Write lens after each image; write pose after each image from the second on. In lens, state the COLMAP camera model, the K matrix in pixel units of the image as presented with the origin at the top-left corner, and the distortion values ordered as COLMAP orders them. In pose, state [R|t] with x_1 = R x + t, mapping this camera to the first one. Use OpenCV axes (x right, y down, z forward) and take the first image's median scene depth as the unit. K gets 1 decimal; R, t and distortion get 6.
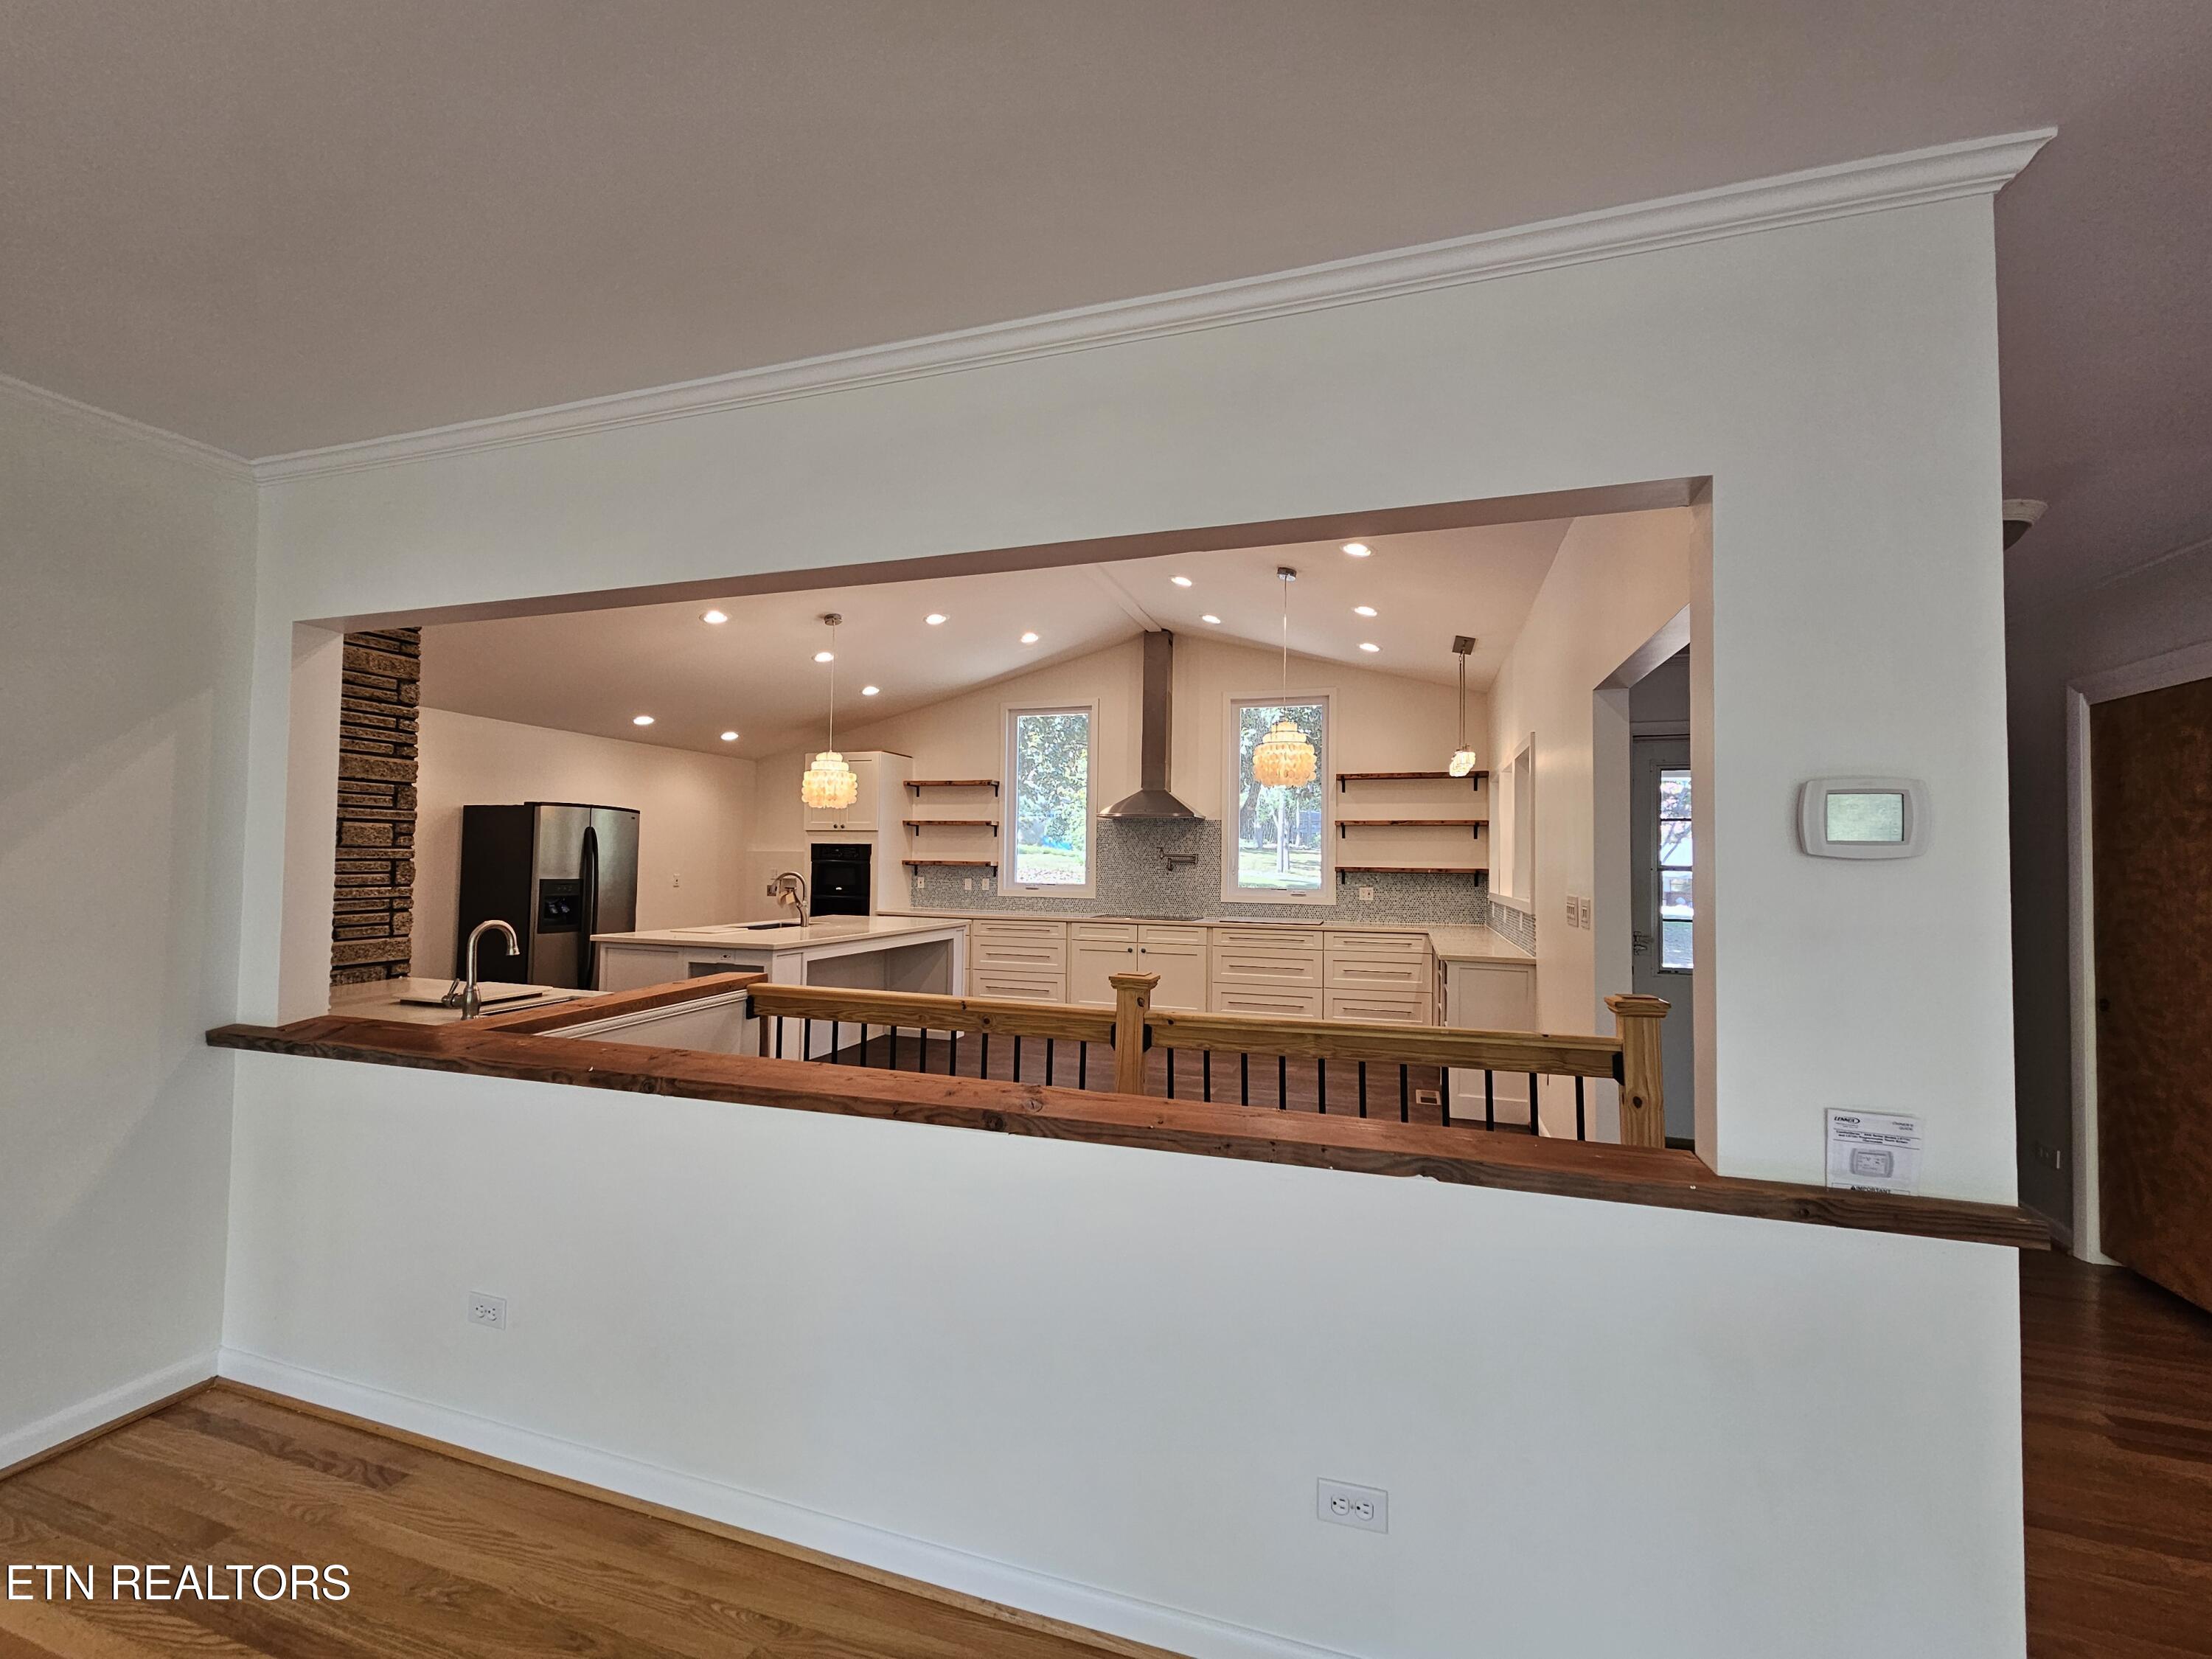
lens RADIAL K [[900.5, 0, 1109.6], [0, 900.5, 836.5], [0, 0, 1]] dist [-0.002456, -0.000208]
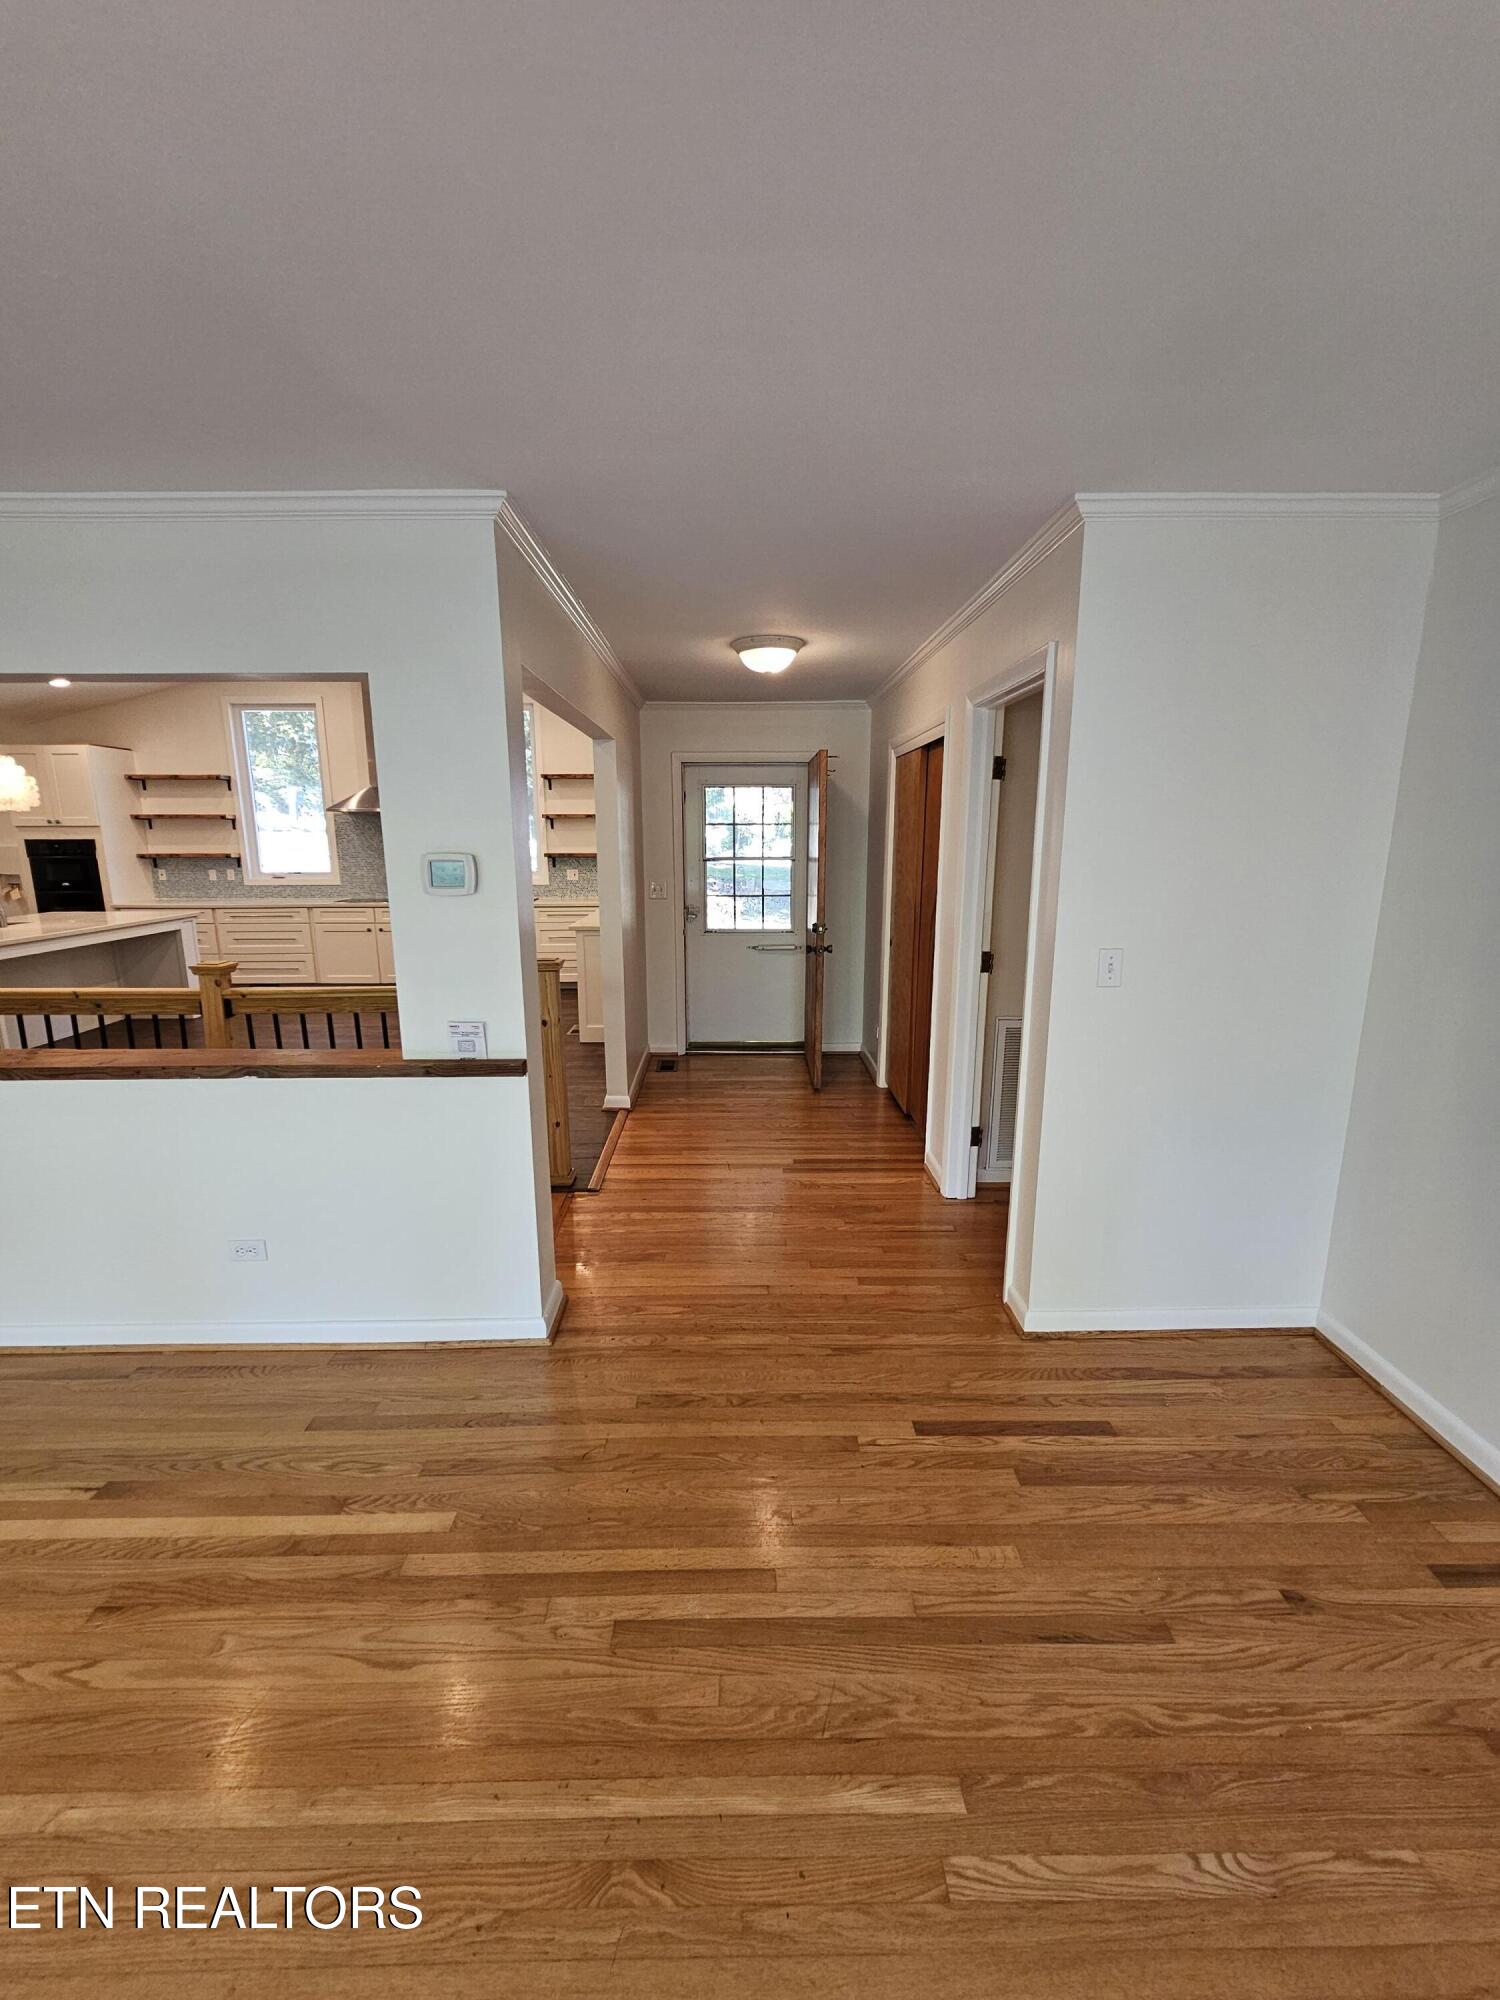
lens RADIAL K [[814.2, 0, 744.8], [0, 814.2, 1002.4], [0, 0, 1]] dist [-0.002456, -0.000208]
pose [[0.946121, -0.081203, 0.313466, 0.137413], [0.005661, 0.972046, 0.234721, -0.025356], [-0.323764, -0.220300, 0.920133, -0.138164]]
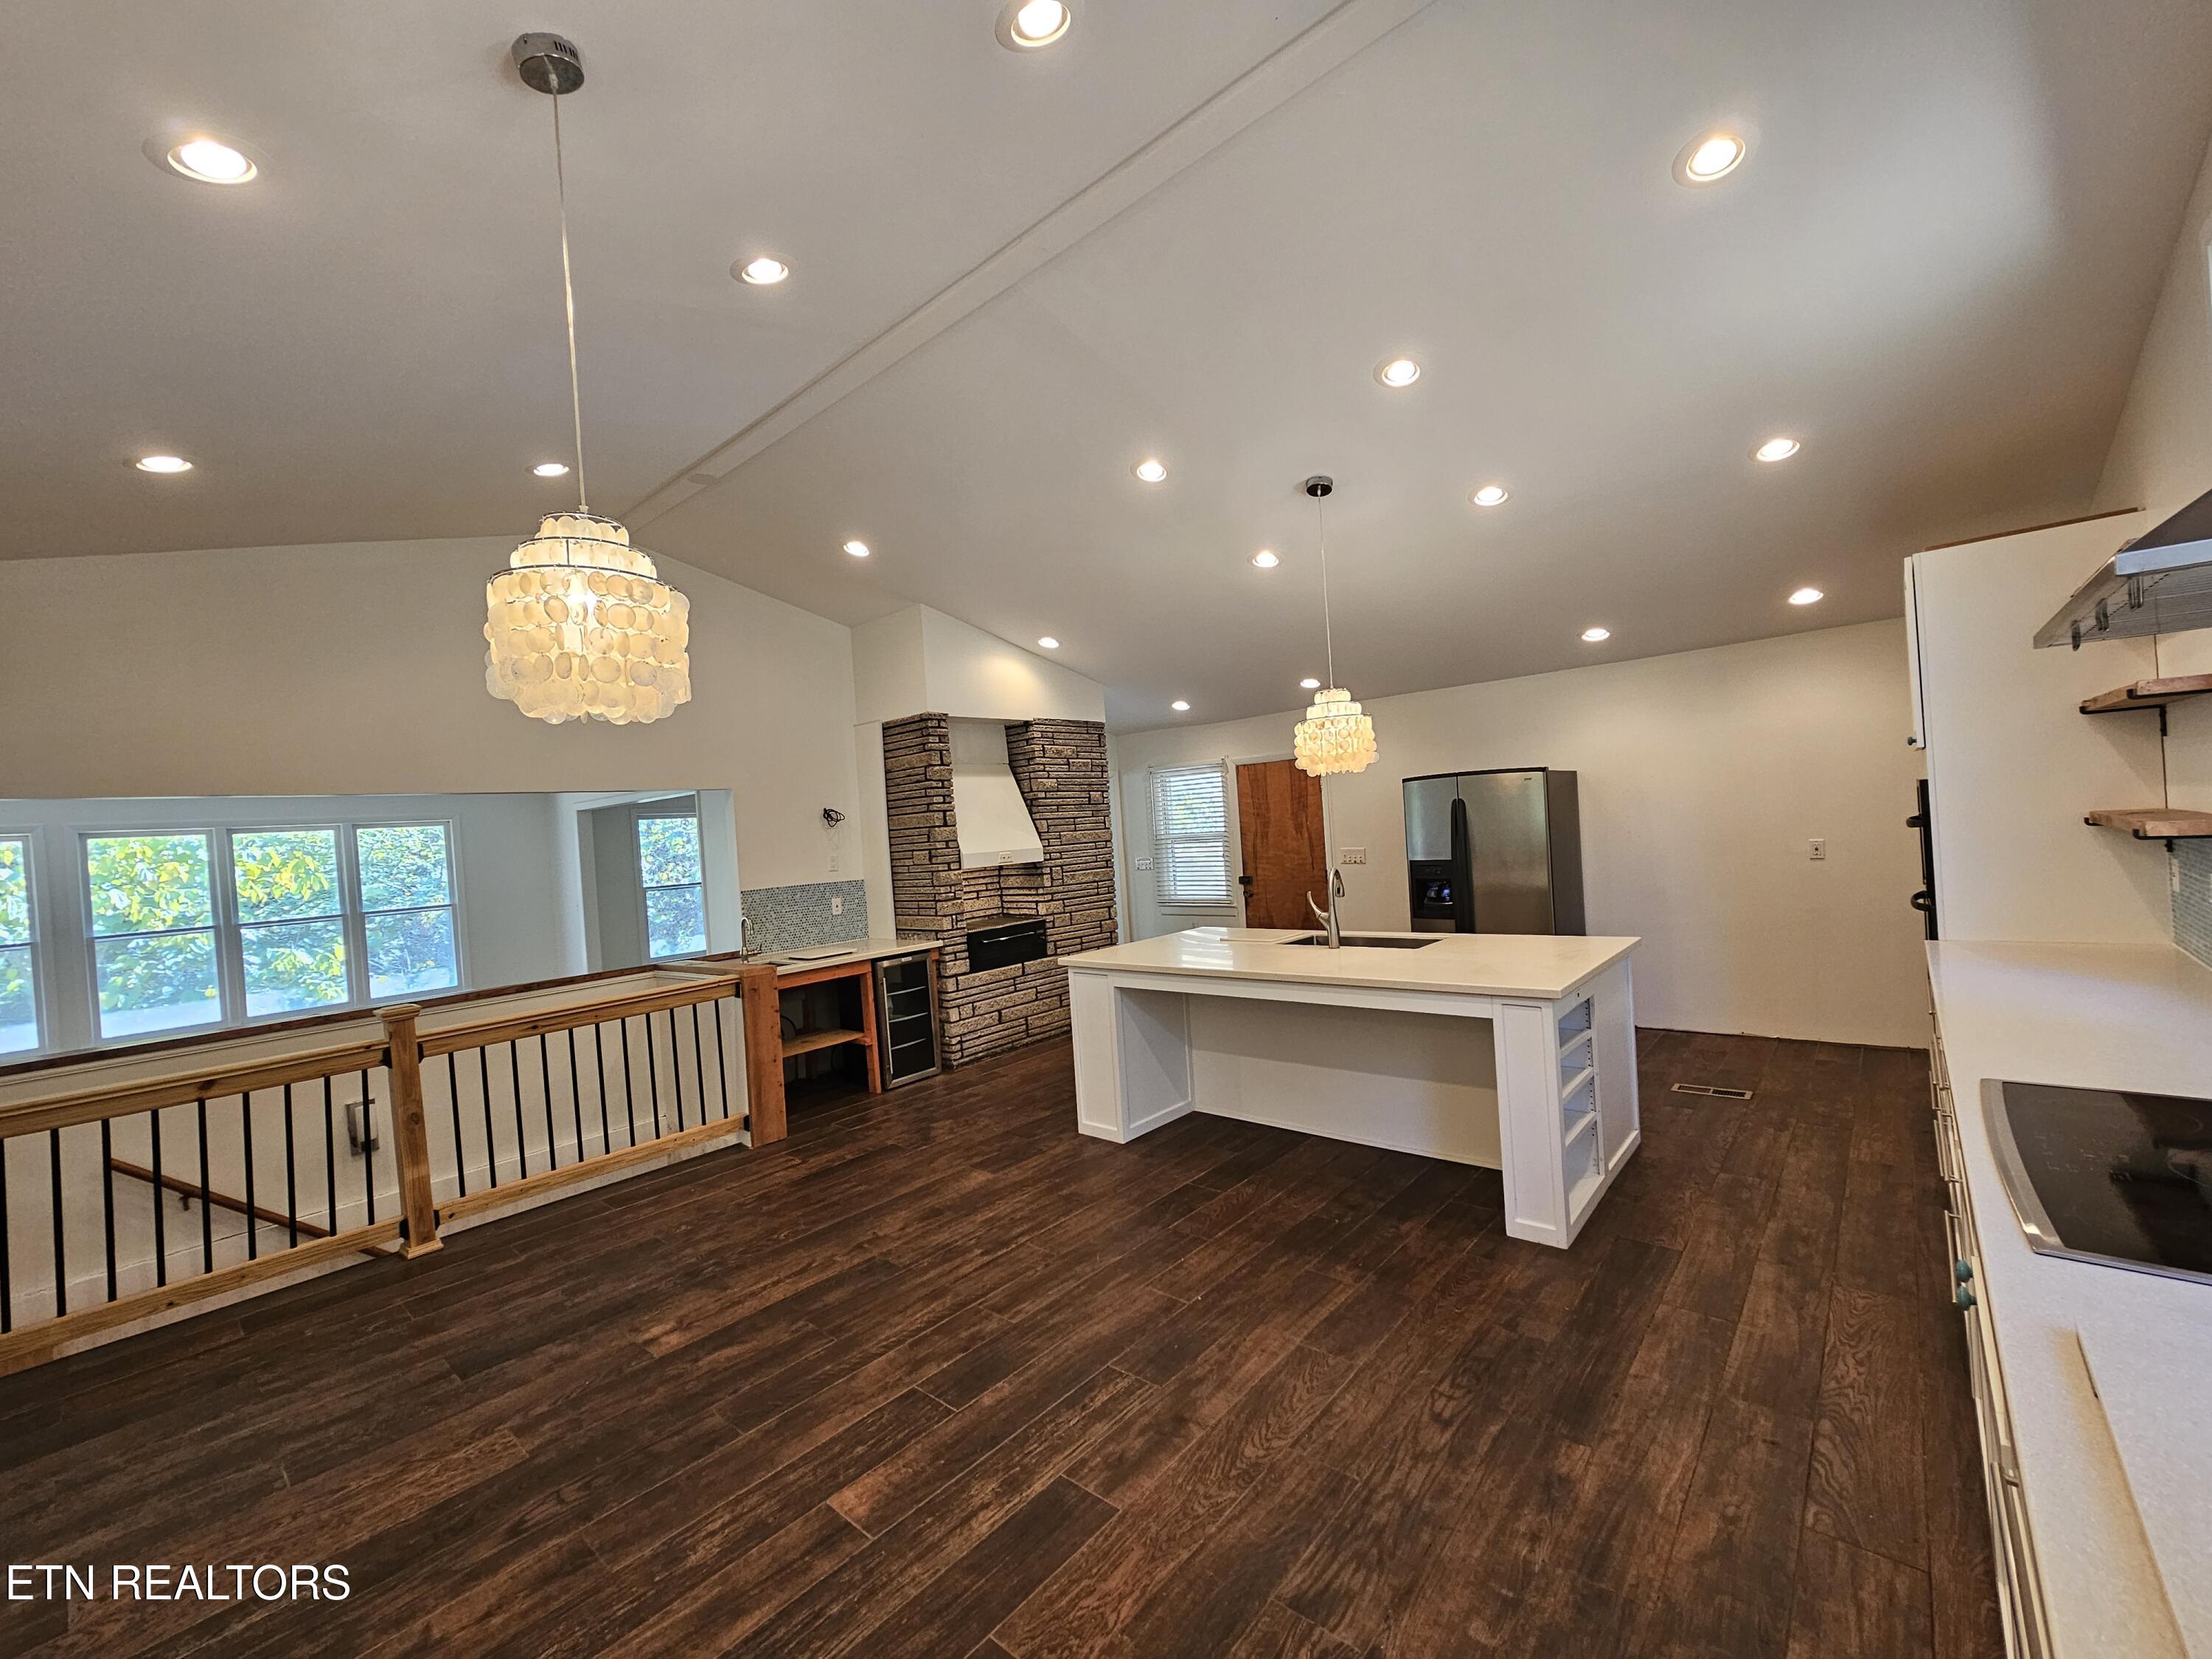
lens RADIAL K [[900.5, 0, 1112.2], [0, 900.5, 832.9], [0, 0, 1]] dist [-0.002456, -0.000208]
pose [[-0.394912, 0.017182, -0.918558, 0.281485], [0.089585, 0.995781, -0.019889, 0.007314], [0.914341, -0.090143, -0.394785, 0.861023]]
